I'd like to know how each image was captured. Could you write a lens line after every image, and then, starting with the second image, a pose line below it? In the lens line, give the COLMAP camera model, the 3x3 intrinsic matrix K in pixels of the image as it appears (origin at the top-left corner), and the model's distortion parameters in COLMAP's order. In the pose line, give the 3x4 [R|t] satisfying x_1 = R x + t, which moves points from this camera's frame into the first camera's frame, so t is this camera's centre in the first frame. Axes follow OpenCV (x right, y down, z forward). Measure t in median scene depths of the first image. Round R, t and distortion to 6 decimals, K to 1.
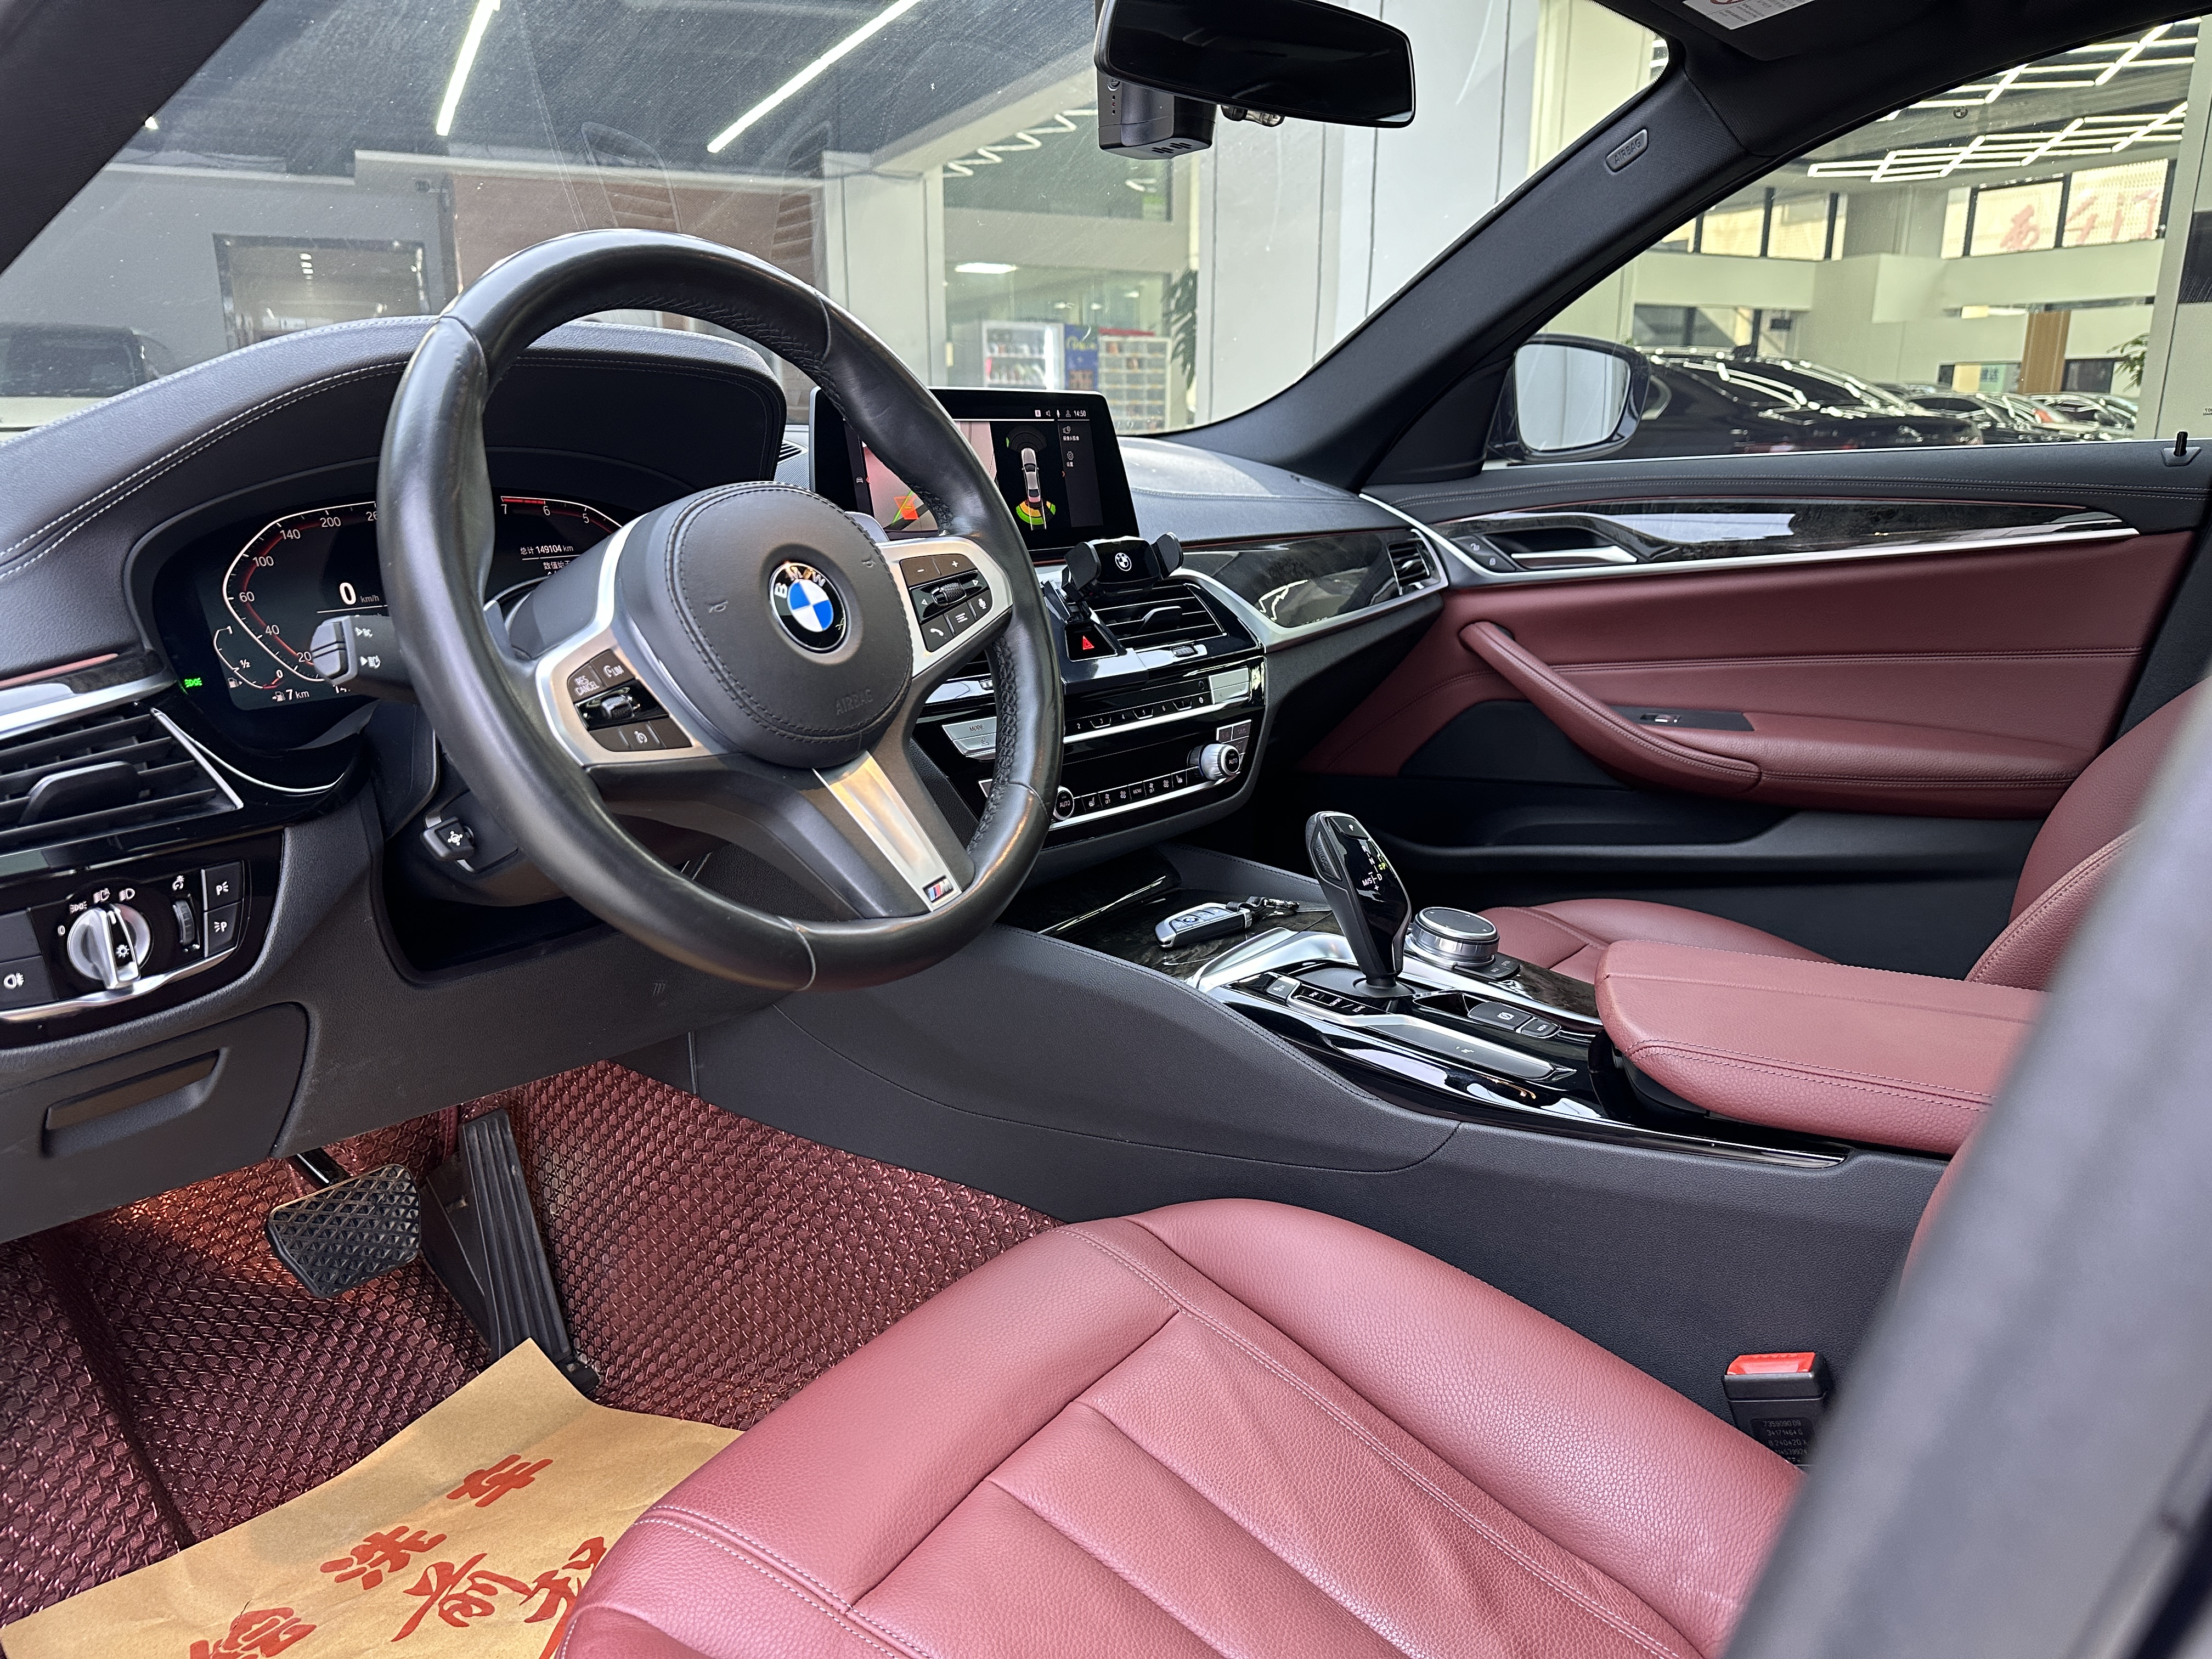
lens RADIAL K [[1583.4, 0, 1114.4], [0, 1583.4, 836.8], [0, 0, 1]] dist [0.041585, -0.061374]
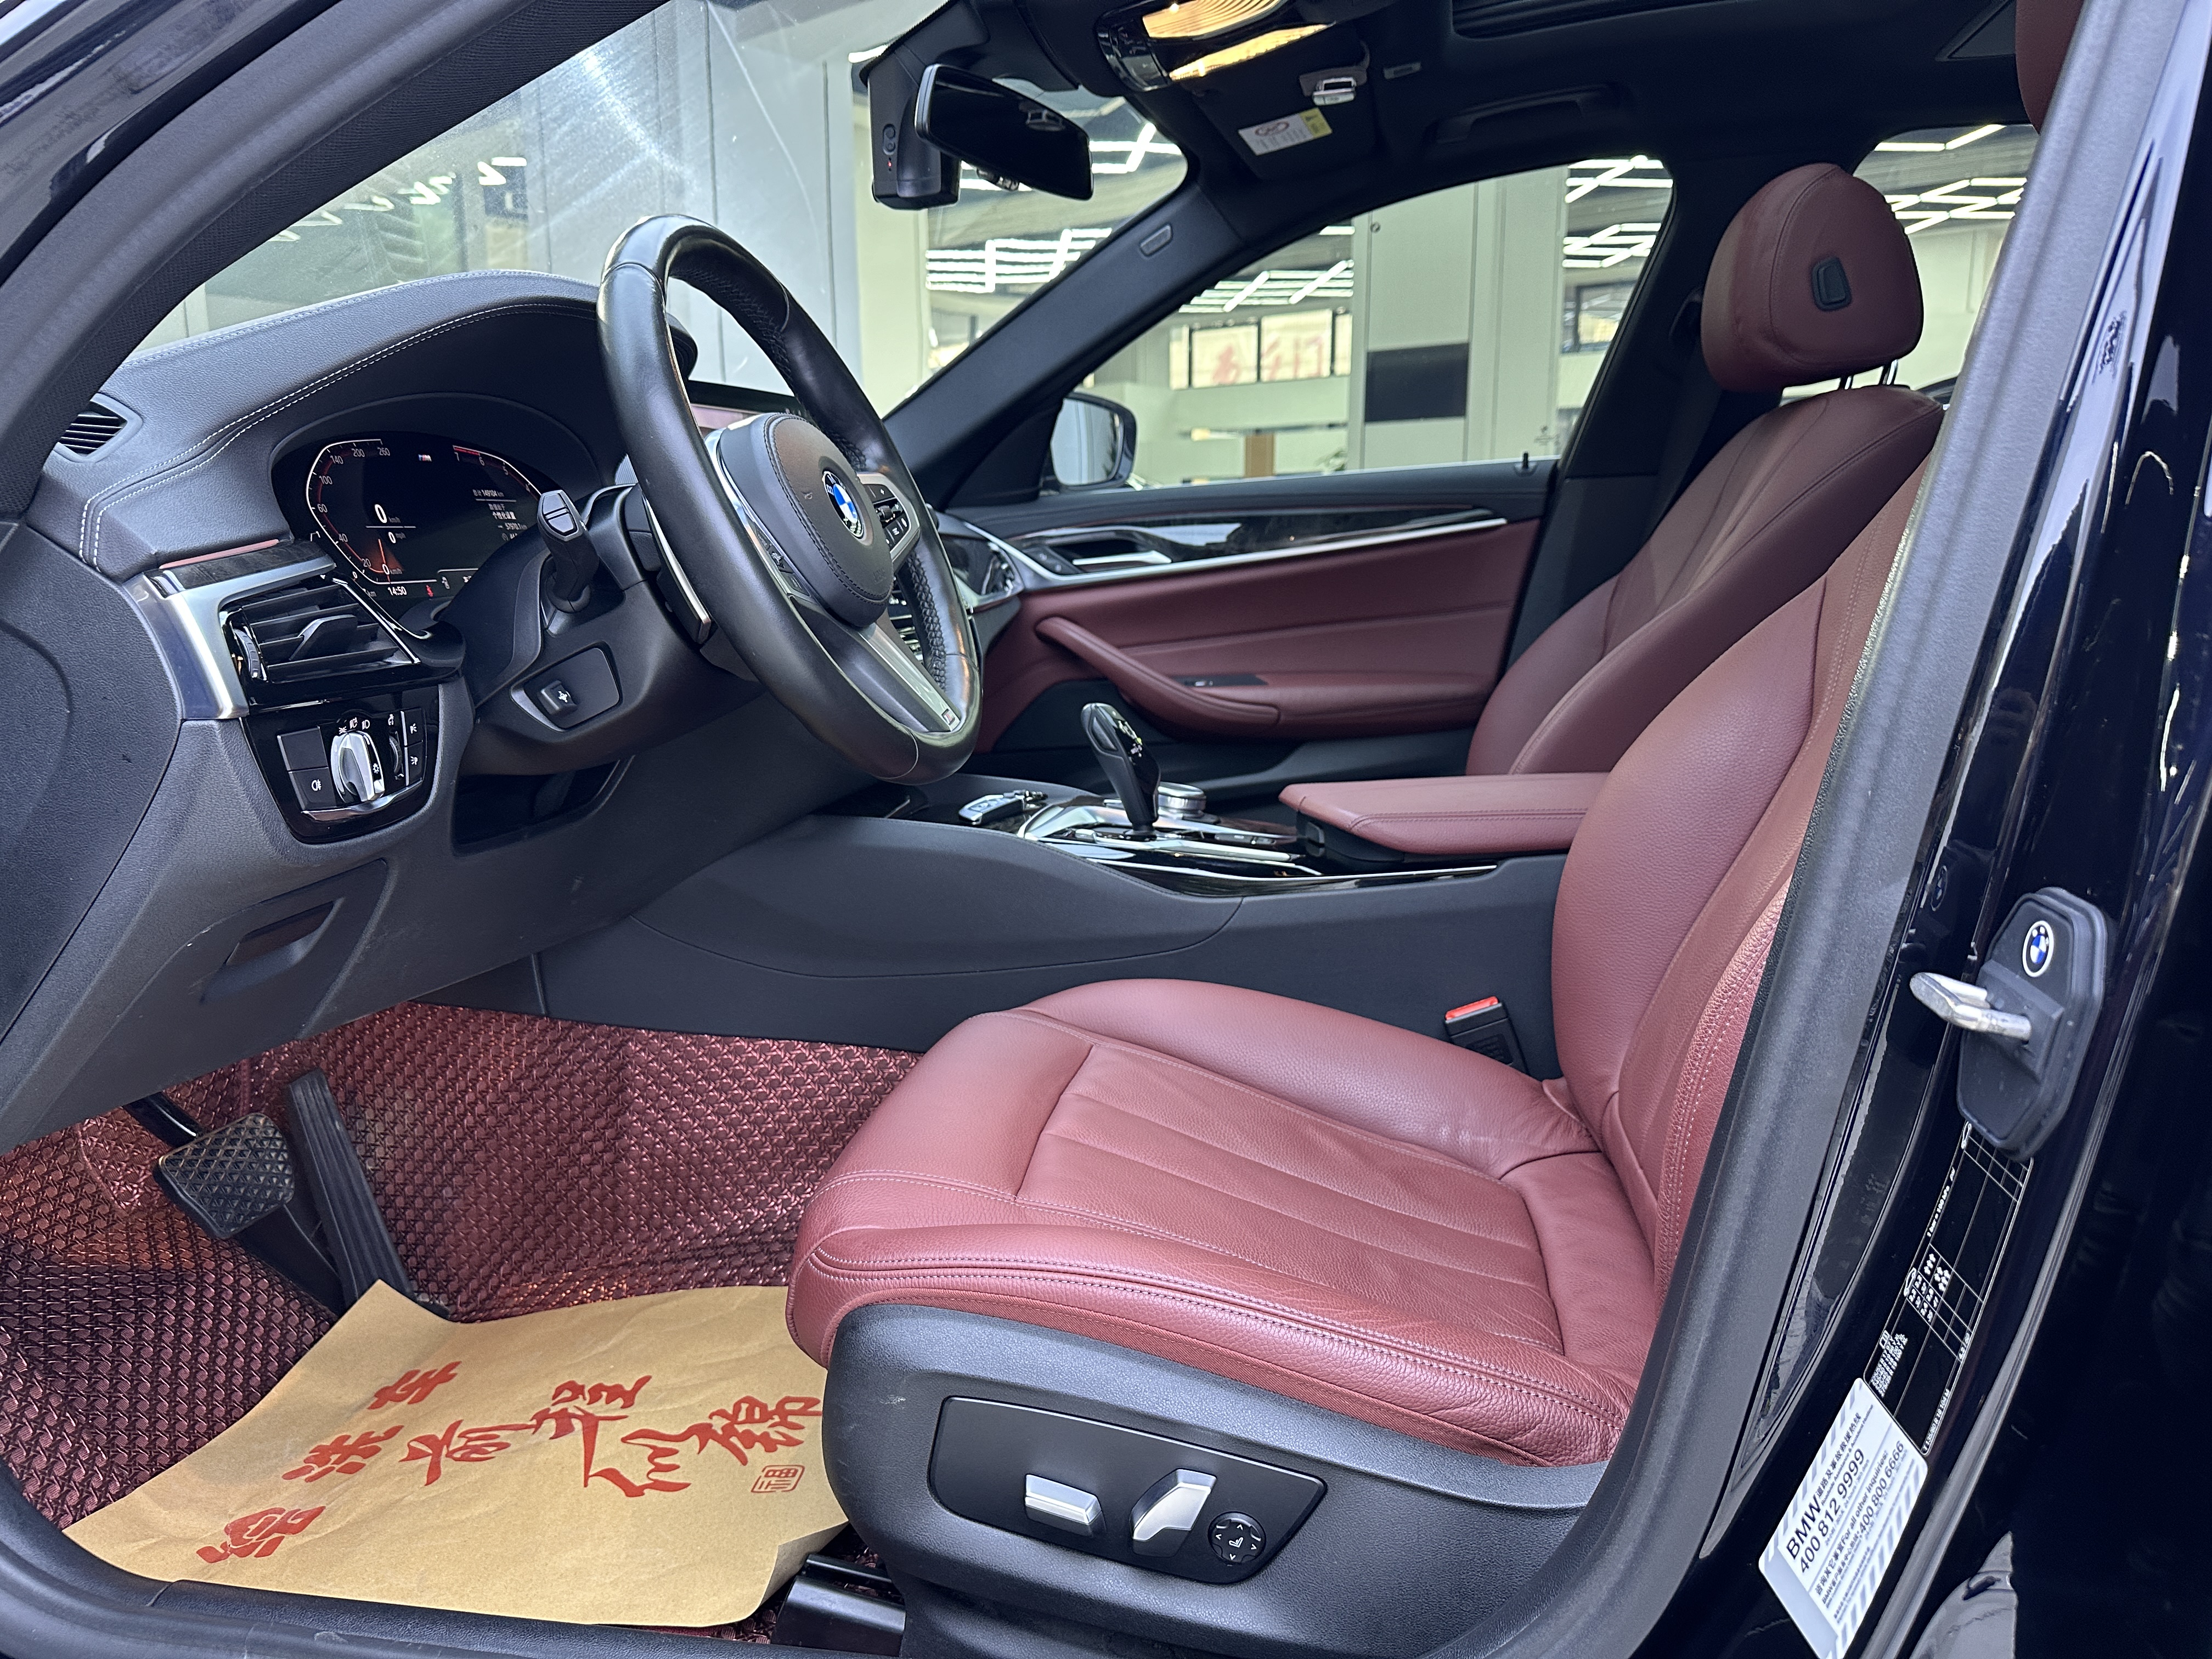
lens RADIAL K [[1565.3, 0, 1147.8], [0, 1565.3, 829.4], [0, 0, 1]] dist [0.107370, -0.180806]
pose [[0.903254, -0.087840, 0.420020, -0.340660], [0.116378, 0.992284, -0.042753, 0.132728], [-0.413023, 0.087498, 0.906507, -0.178143]]
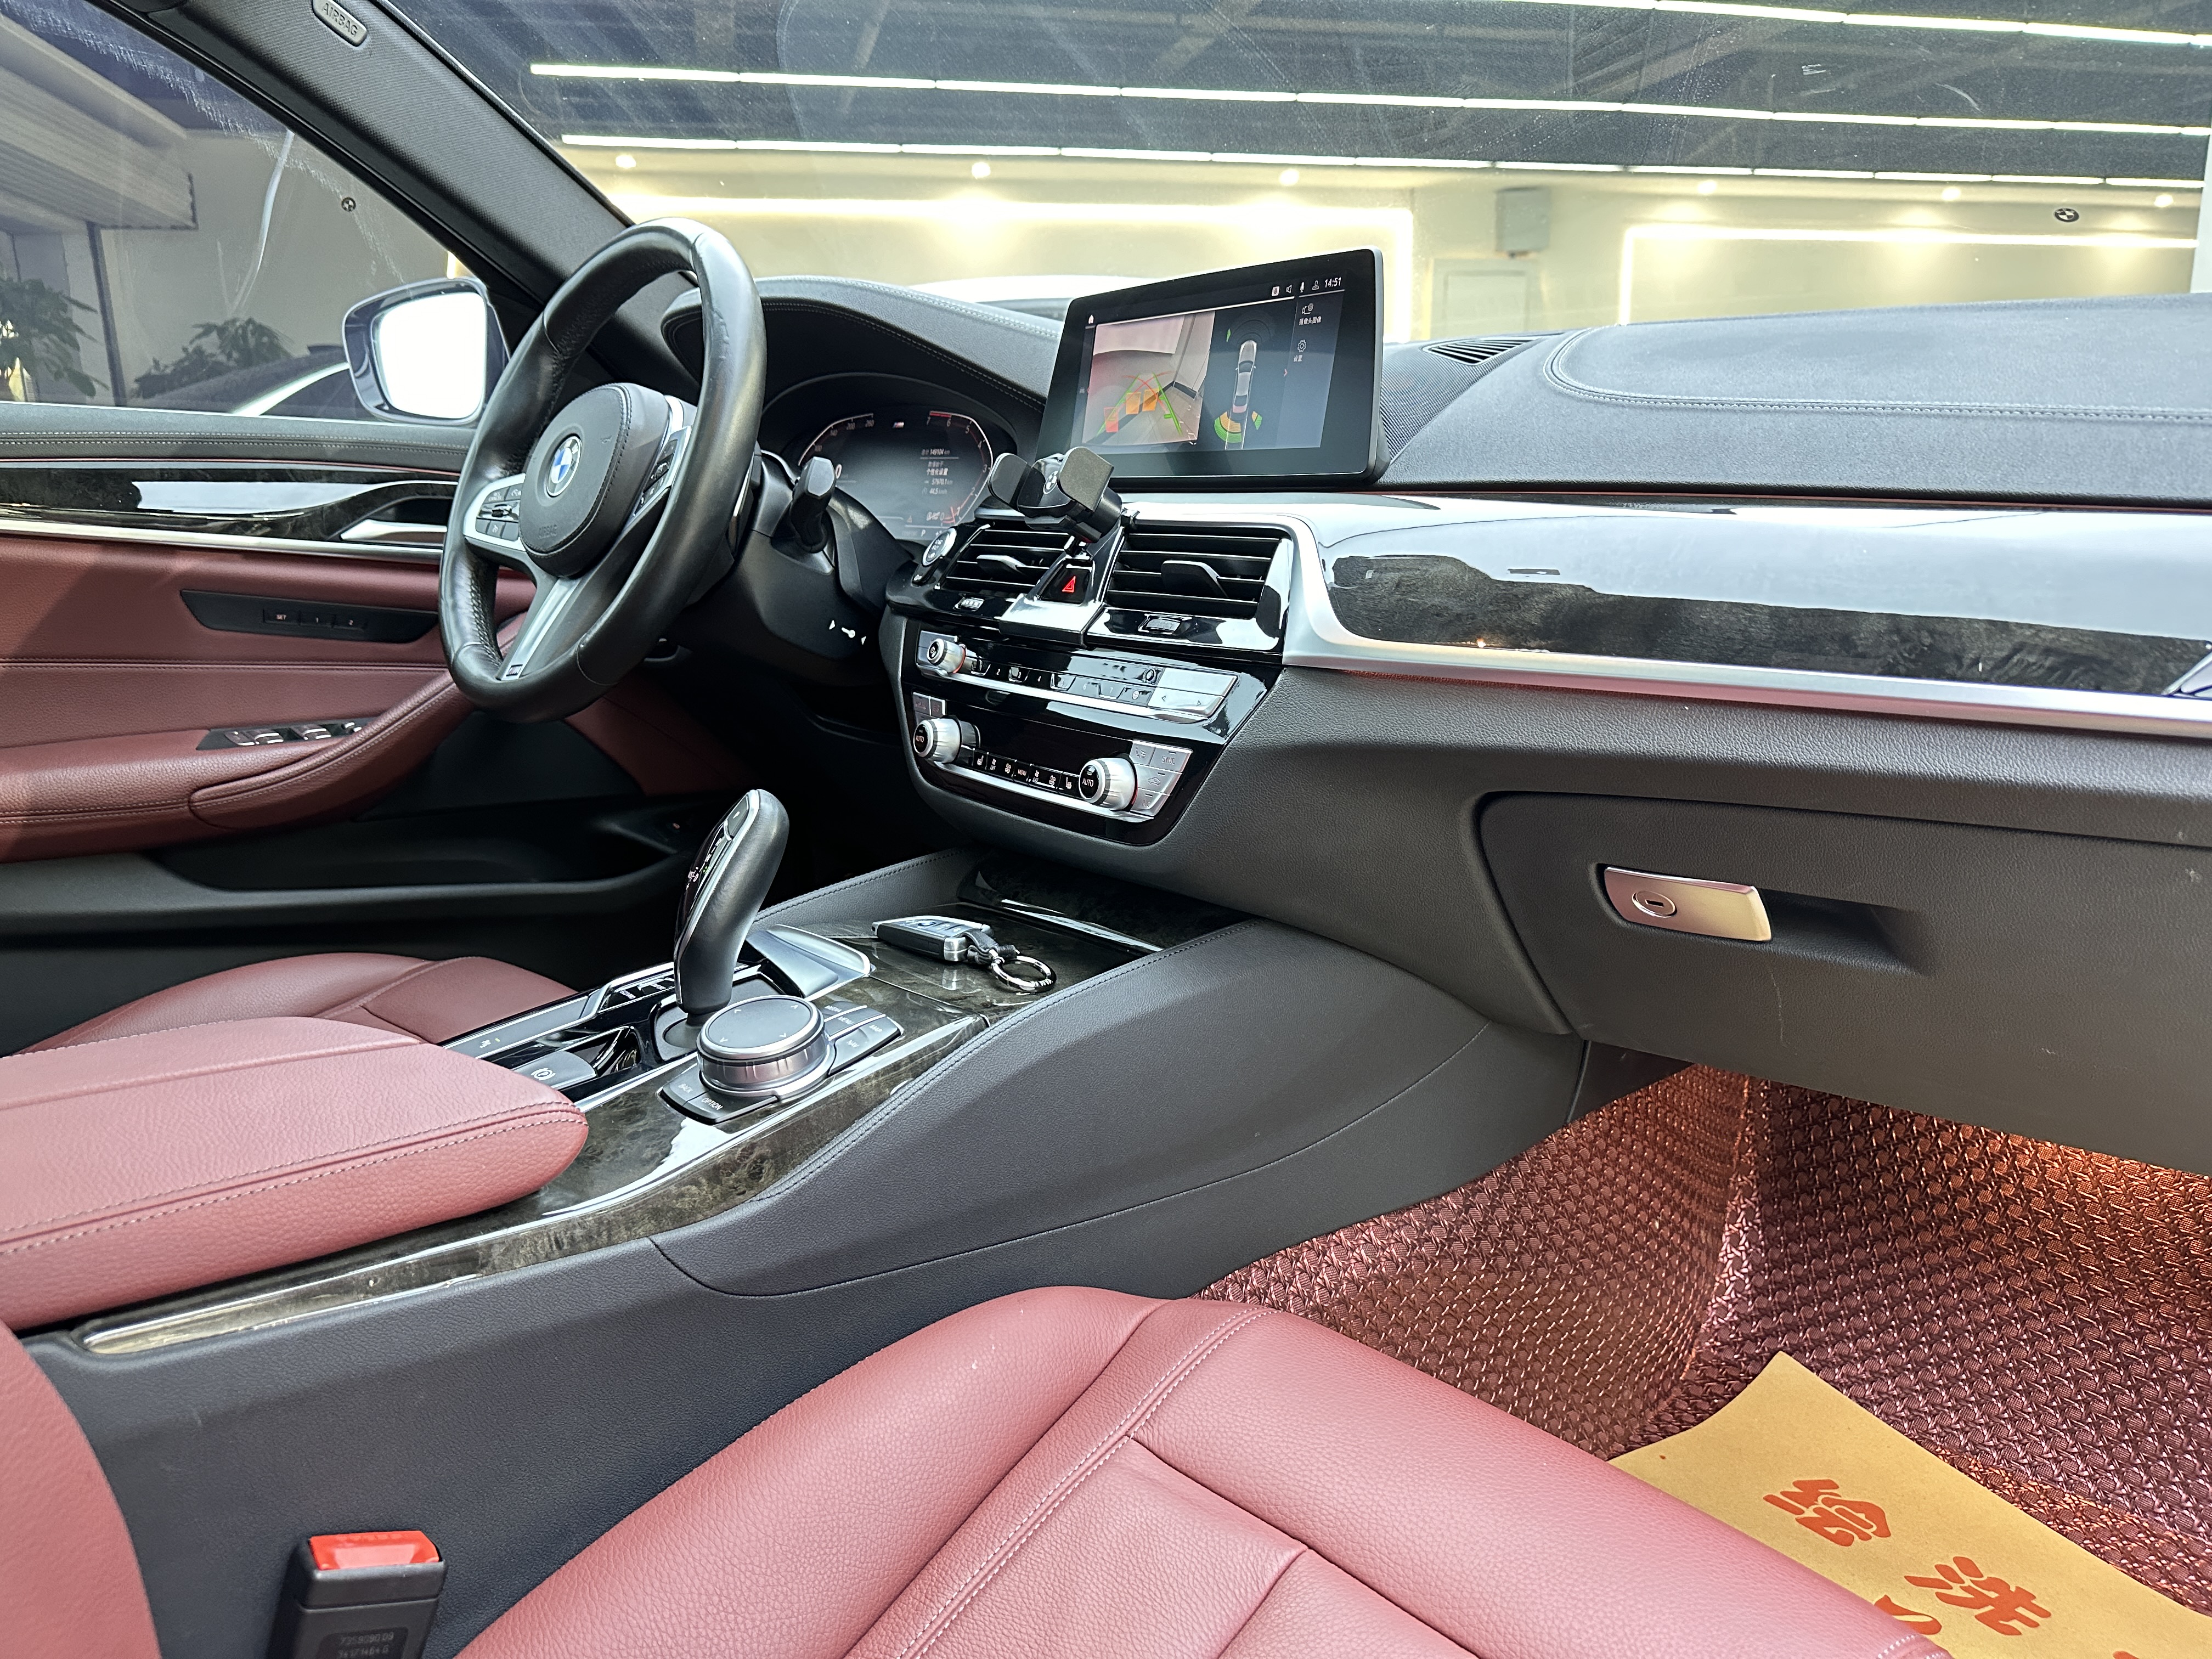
lens RADIAL K [[1565.3, 0, 1147.8], [0, 1565.3, 829.4], [0, 0, 1]] dist [0.107370, -0.180806]
pose [[-0.193486, 0.264739, -0.944710, 0.734158], [-0.199671, 0.932128, 0.302108, -0.244850], [0.960570, 0.247085, -0.127493, 1.105984]]
